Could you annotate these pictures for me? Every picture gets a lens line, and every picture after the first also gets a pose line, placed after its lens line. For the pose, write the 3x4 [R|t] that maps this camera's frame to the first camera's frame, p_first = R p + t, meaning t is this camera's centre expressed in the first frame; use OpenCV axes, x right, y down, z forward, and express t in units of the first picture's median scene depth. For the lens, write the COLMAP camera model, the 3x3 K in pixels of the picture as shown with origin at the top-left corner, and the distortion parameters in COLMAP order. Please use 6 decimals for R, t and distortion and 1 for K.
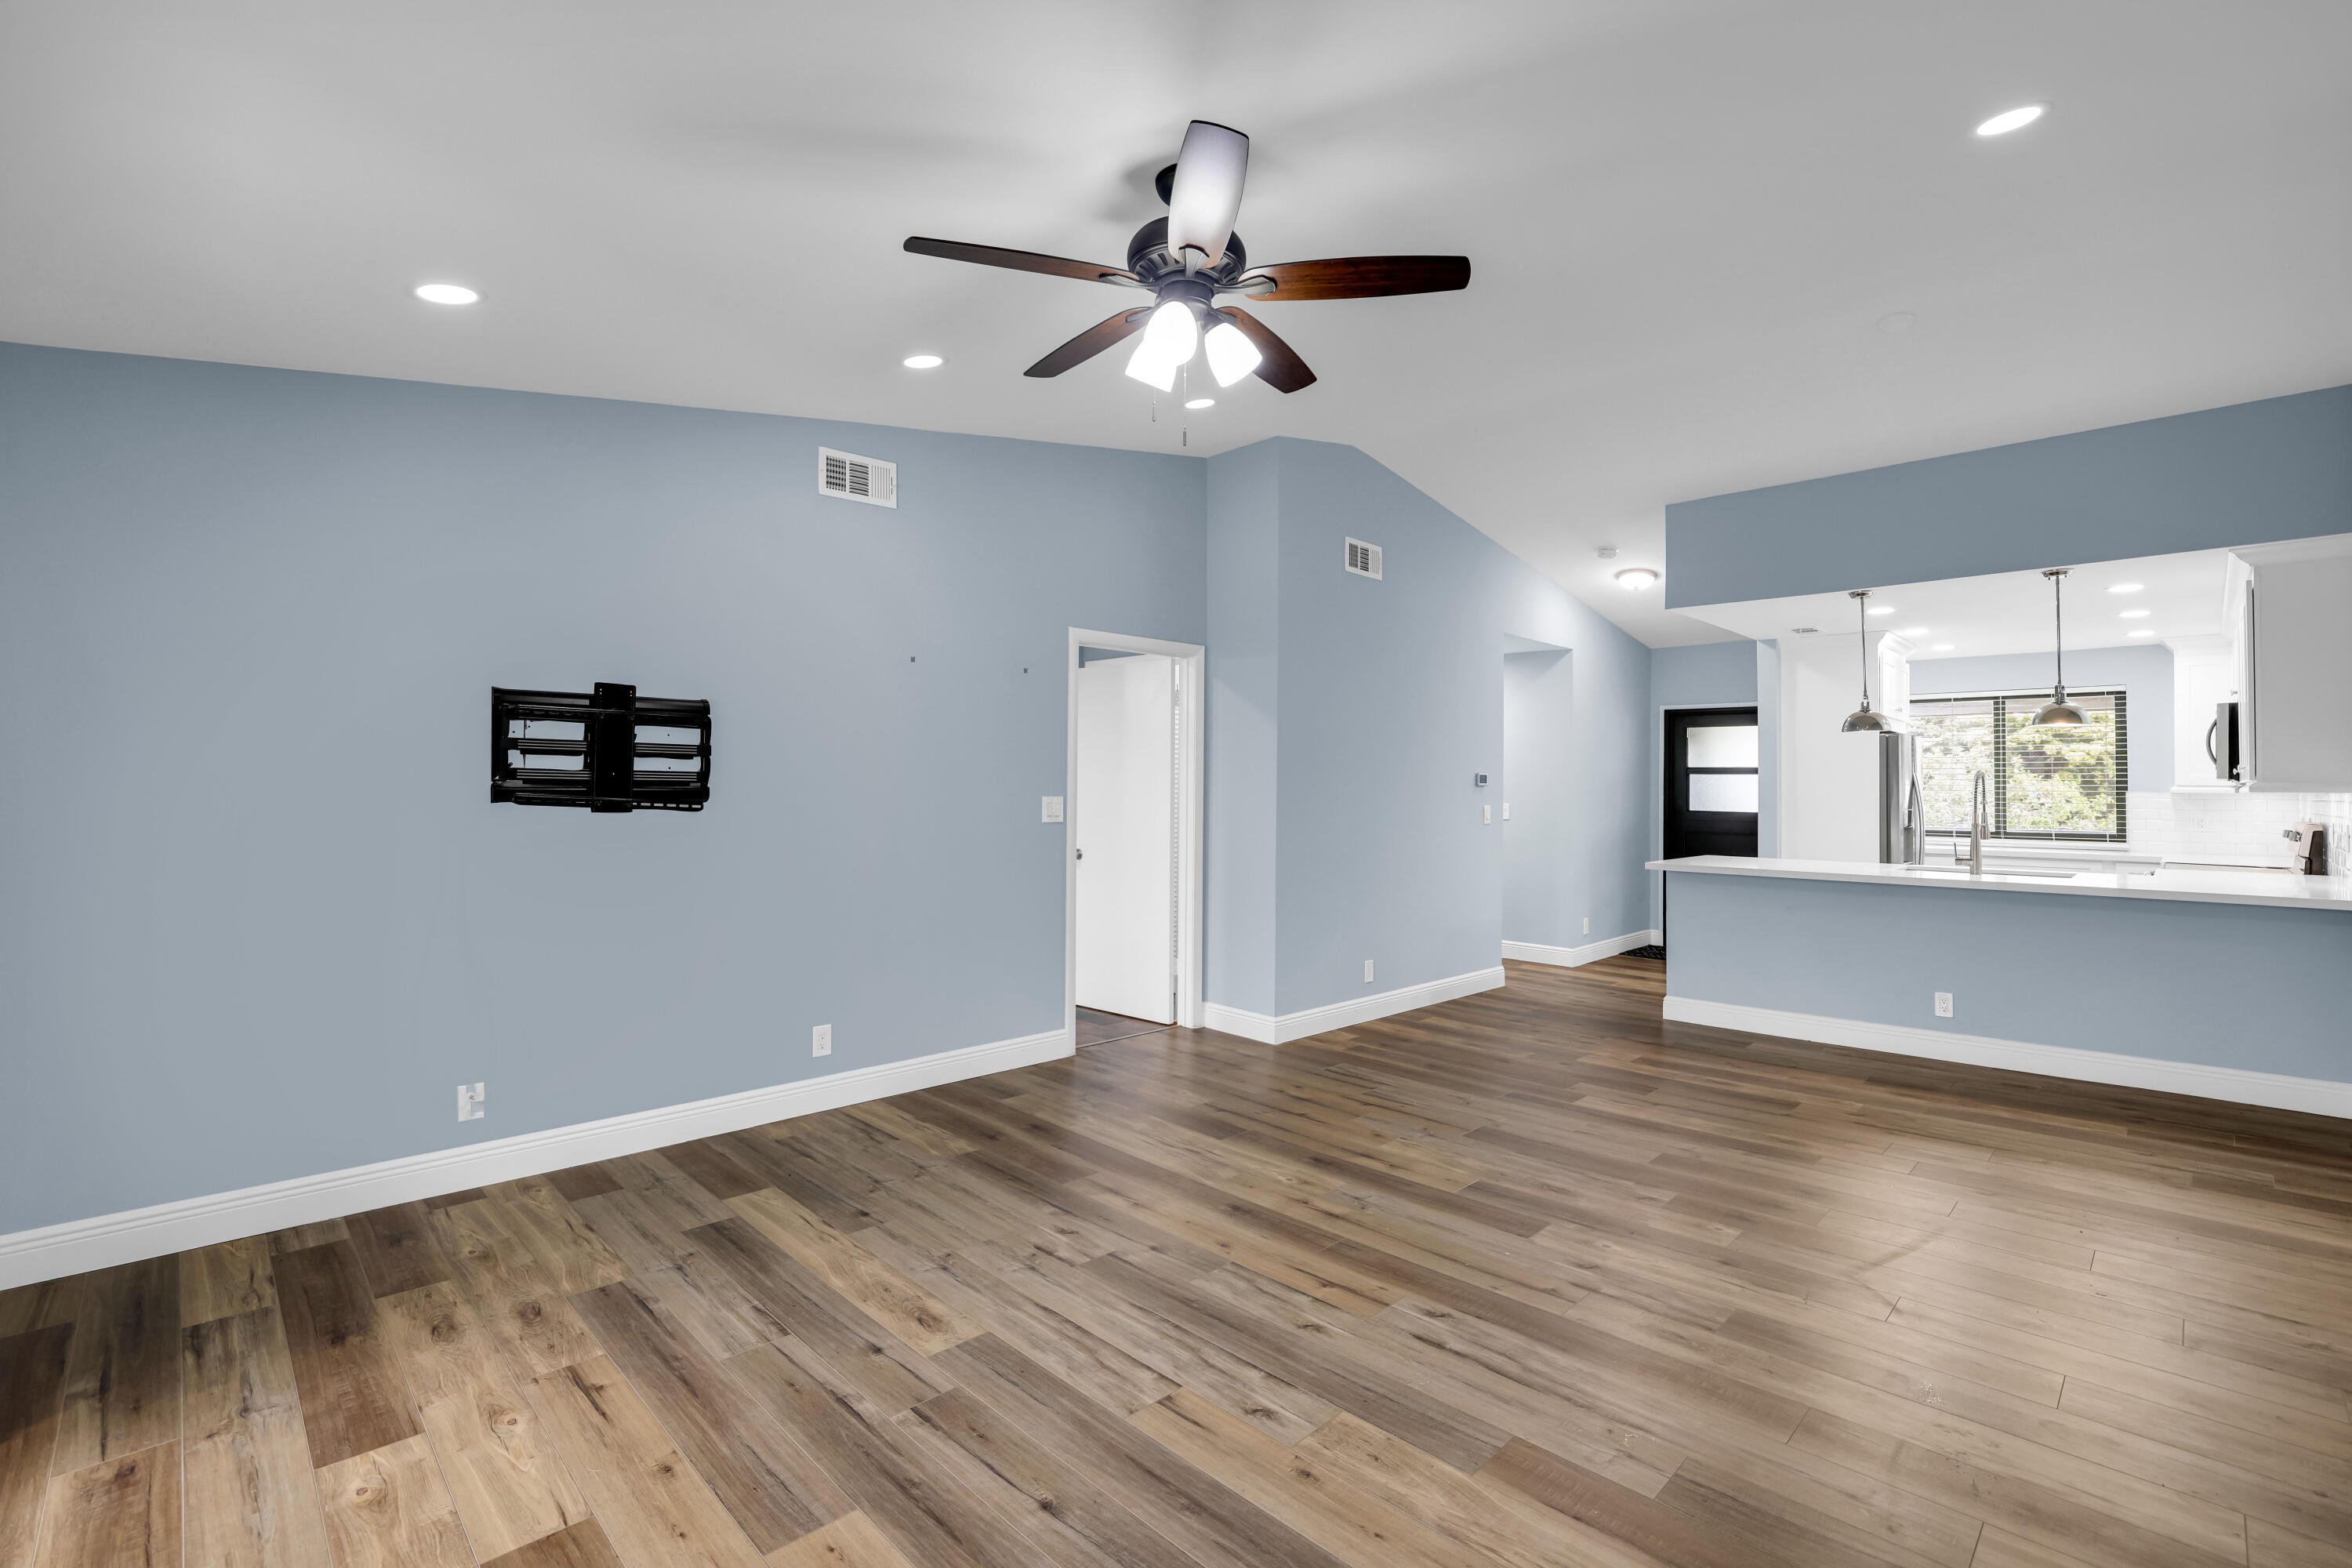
lens RADIAL K [[1118.9, 0, 1174.8], [0, 1118.9, 770.6], [0, 0, 1]] dist [-0.022701, 0.000116]
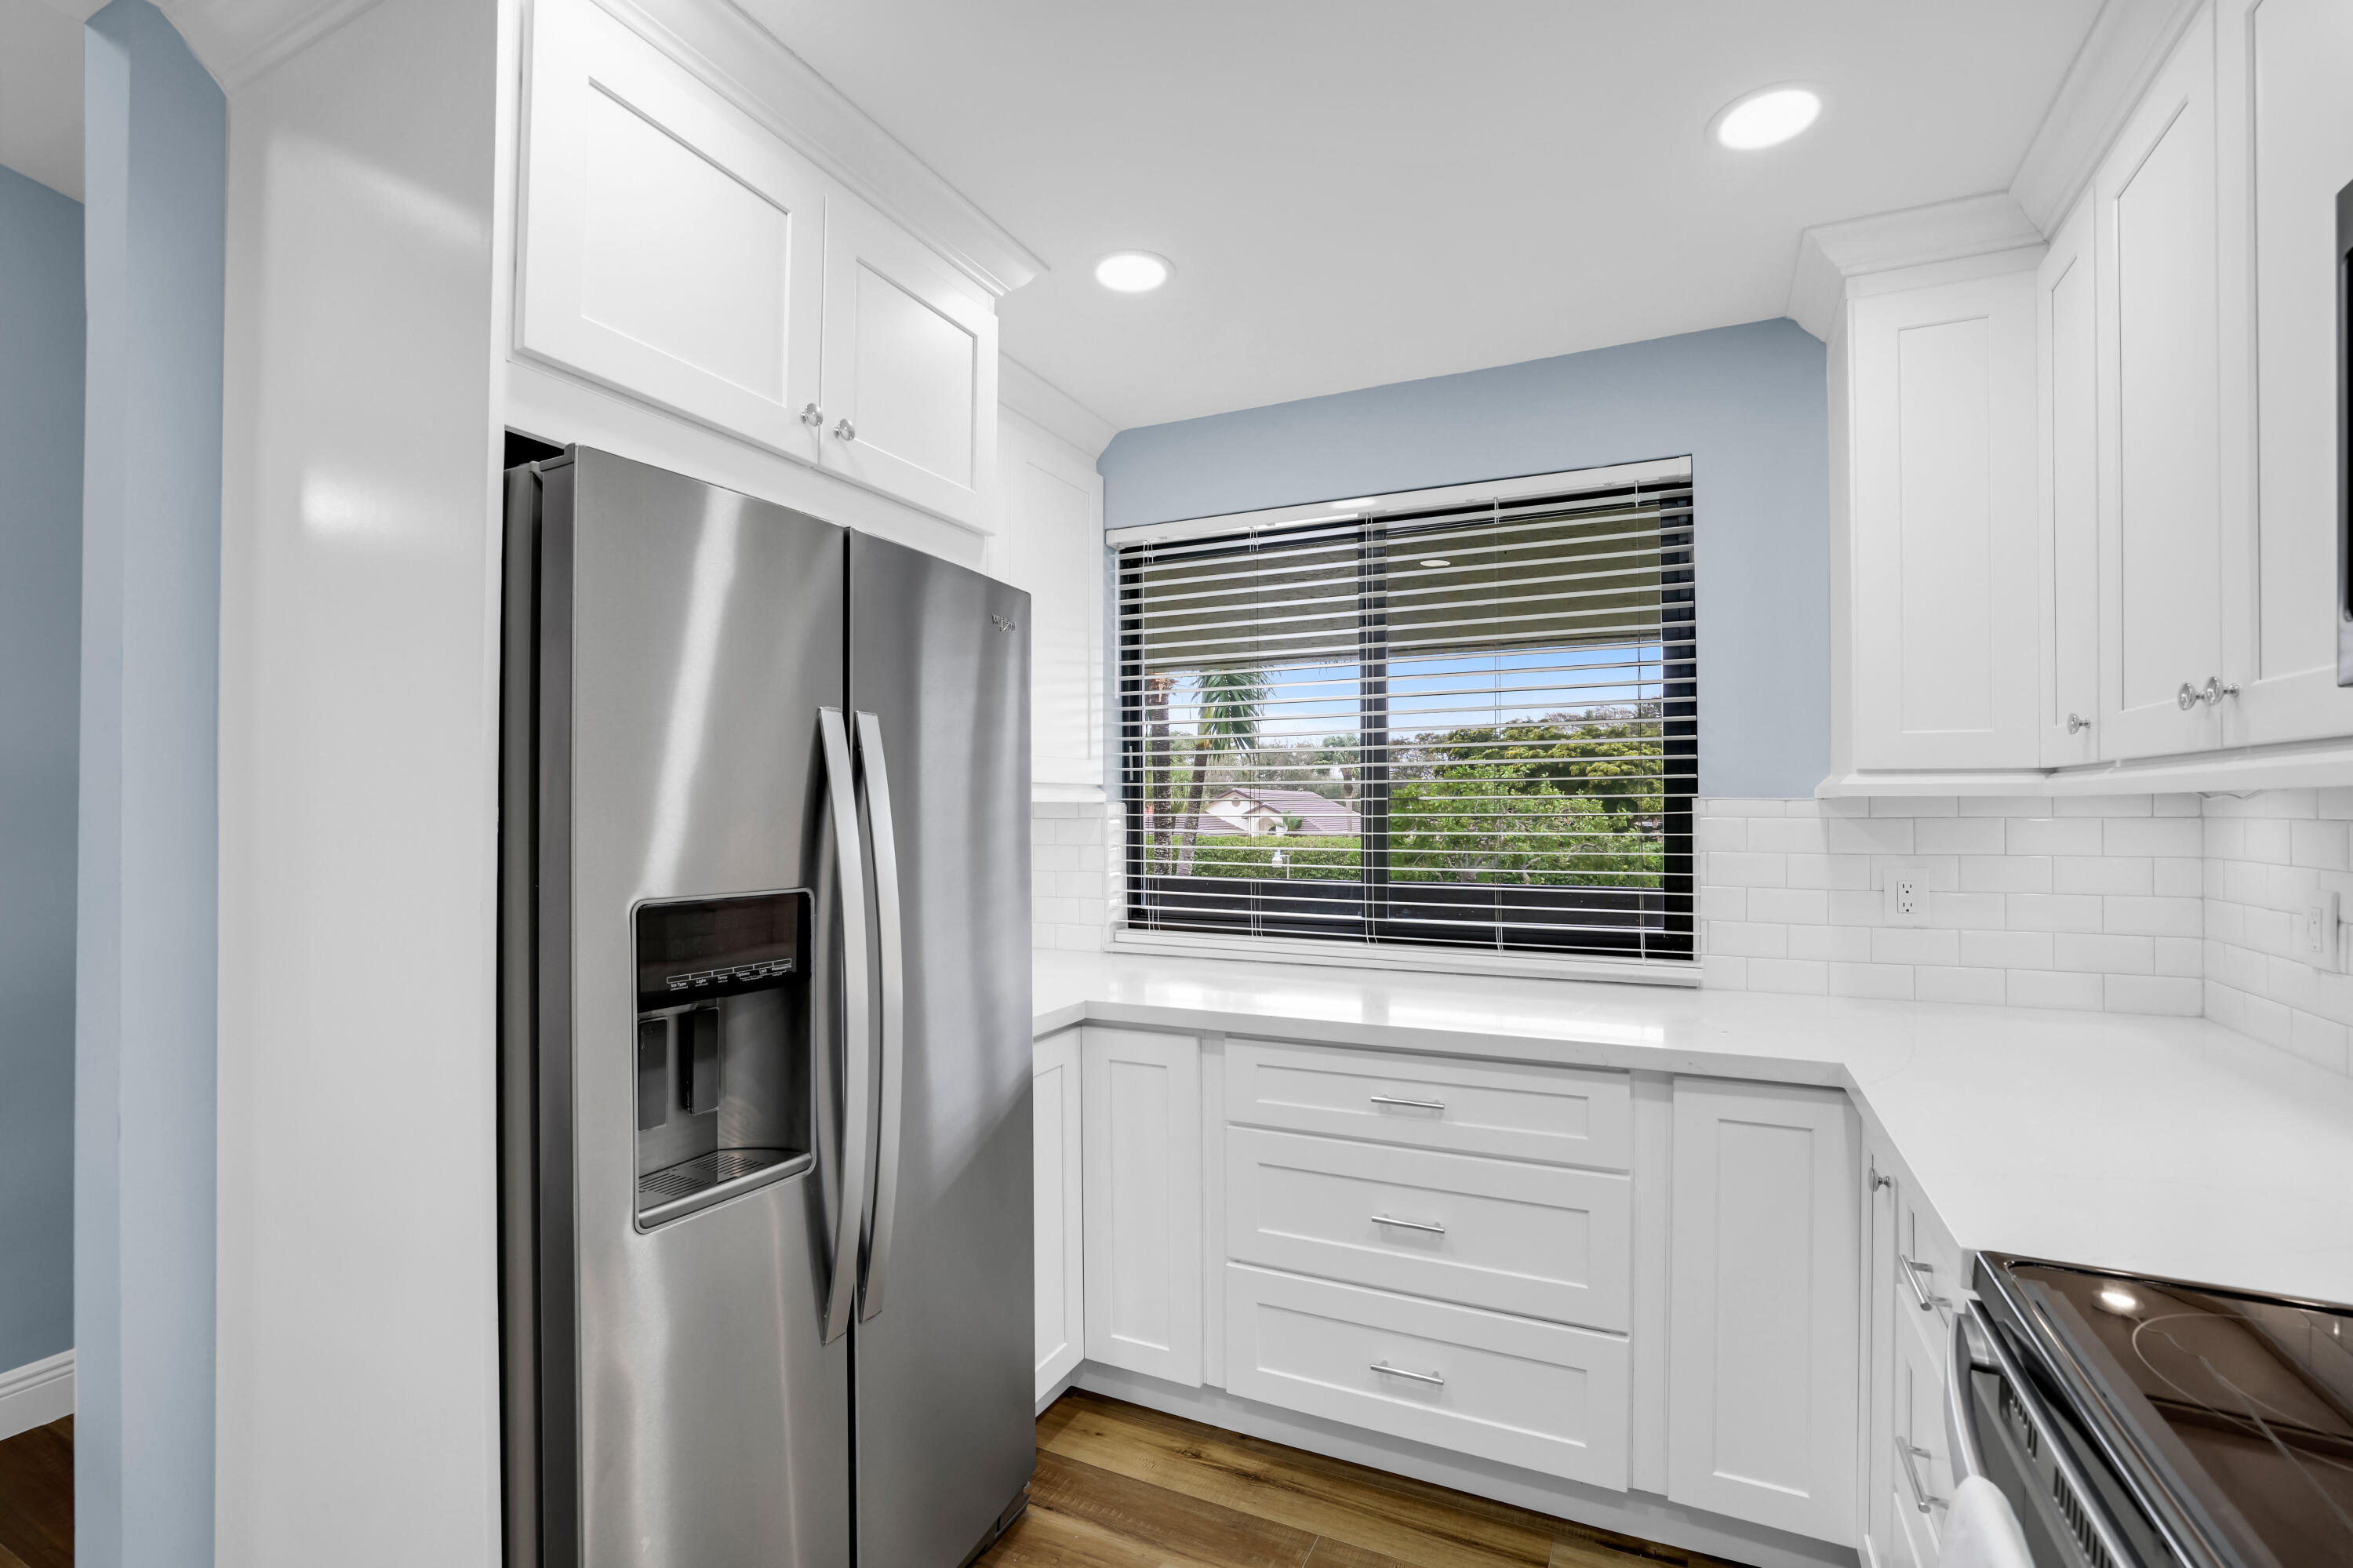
lens RADIAL K [[1054.8, 0, 1171.0], [0, 1054.8, 791.7], [0, 0, 1]] dist [-0.001449, 0.000660]
pose [[0.953913, -0.003708, 0.300060, 0.719618], [0.003525, 0.999993, 0.001151, 0.019049], [-0.300062, -0.000041, 0.953920, 0.862086]]
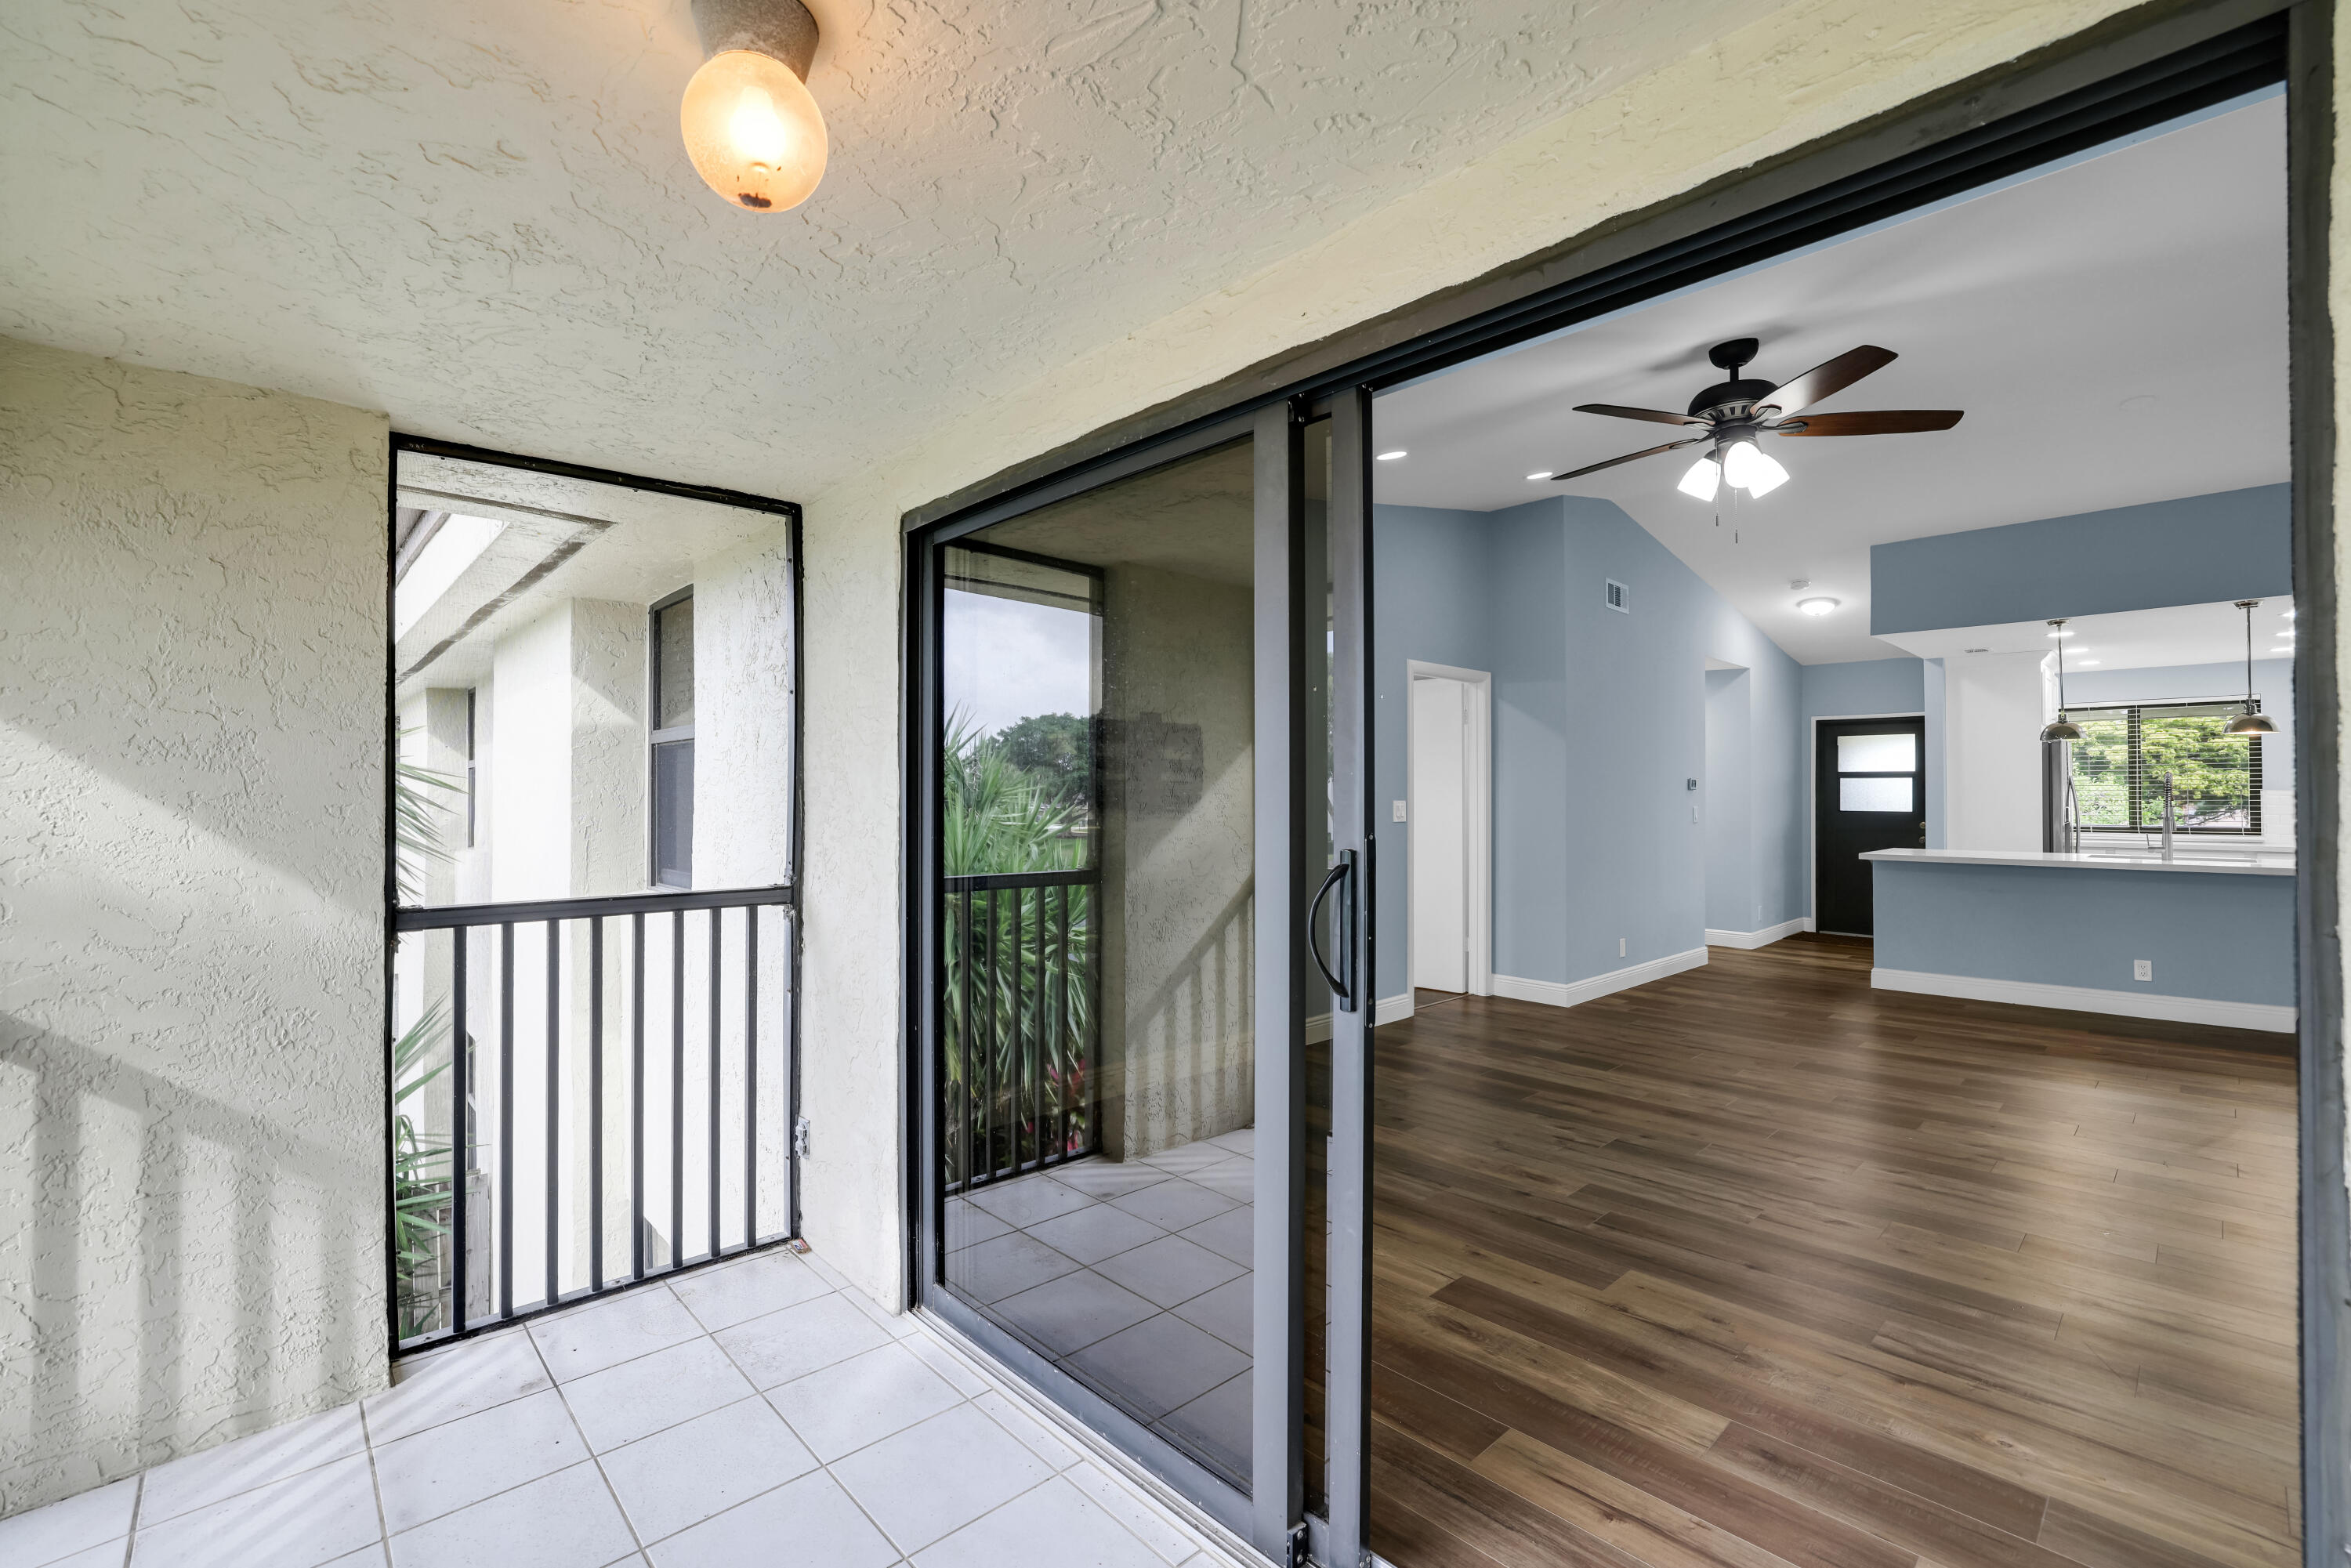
lens RADIAL K [[1115.3, 0, 1175.1], [0, 1115.3, 789.0], [0, 0, 1]] dist [-0.001189, 0.009872]
pose [[0.999949, -0.008931, 0.004695, -0.275629], [0.008893, 0.999928, 0.008048, -0.000744], [-0.004767, -0.008006, 0.999957, -0.154059]]
